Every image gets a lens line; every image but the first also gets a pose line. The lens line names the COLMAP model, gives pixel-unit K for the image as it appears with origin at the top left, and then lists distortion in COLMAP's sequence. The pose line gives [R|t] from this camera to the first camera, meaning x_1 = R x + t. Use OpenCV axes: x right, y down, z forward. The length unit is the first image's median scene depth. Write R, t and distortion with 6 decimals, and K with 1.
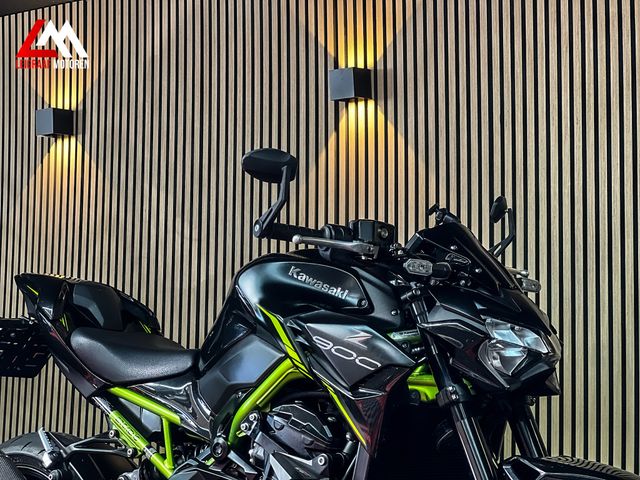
lens RADIAL K [[1484.7, 0, 320.0], [0, 1484.7, 240.0], [0, 0, 1]] dist [0.298153, 0.132167]
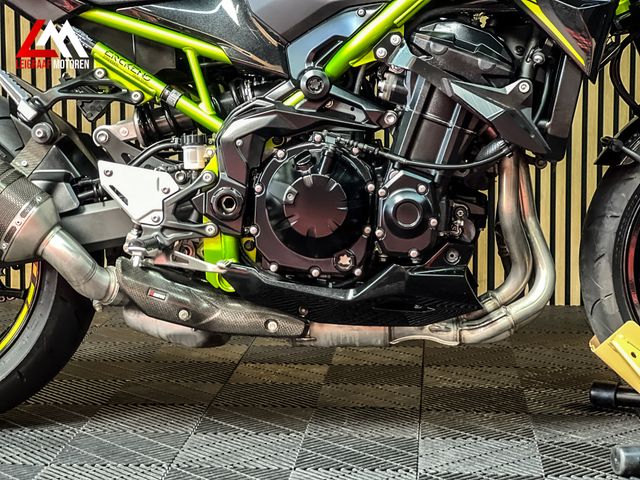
lens RADIAL K [[1459.5, 0, 322.1], [0, 1459.5, 229.9], [0, 0, 1]] dist [-0.078130, 4.781235]
pose [[0.838026, -0.083920, 0.539138, -0.439413], [-0.024450, 0.981333, 0.190755, 0.063603], [-0.545082, -0.173039, 0.820331, 0.331826]]
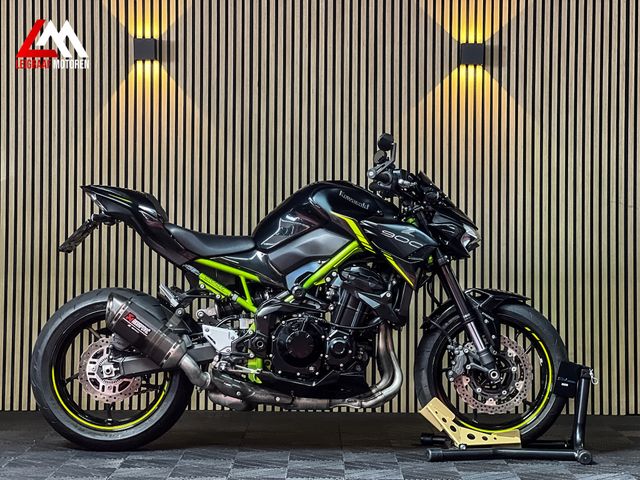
lens RADIAL K [[1604.2, 0, 320.0], [0, 1604.2, 240.0], [0, 0, 1]] dist [-0.091579, 6.866390]
pose [[0.789442, -0.011429, 0.613719, -1.123374], [-0.043601, 0.996257, 0.074638, -0.061463], [-0.612275, -0.085680, 0.785989, -0.477849]]
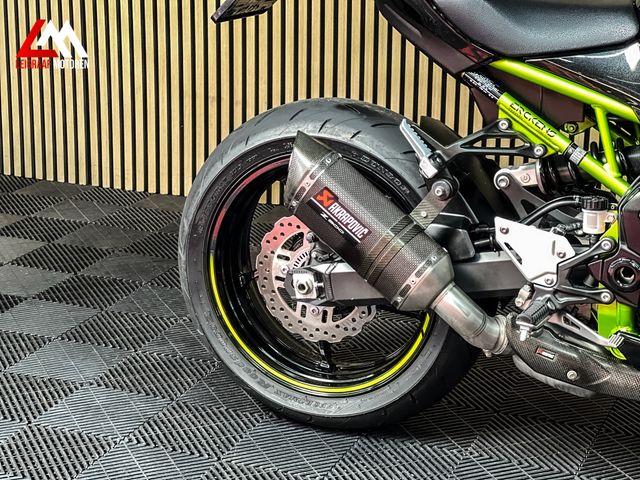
lens RADIAL K [[1459.5, 0, 322.1], [0, 1459.5, 229.9], [0, 0, 1]] dist [-0.078130, 4.781235]
pose [[0.962792, -0.094726, 0.253100, -0.403775], [-0.005708, 0.929220, 0.369484, -0.083613], [-0.270185, -0.357180, 0.894104, 0.371527]]
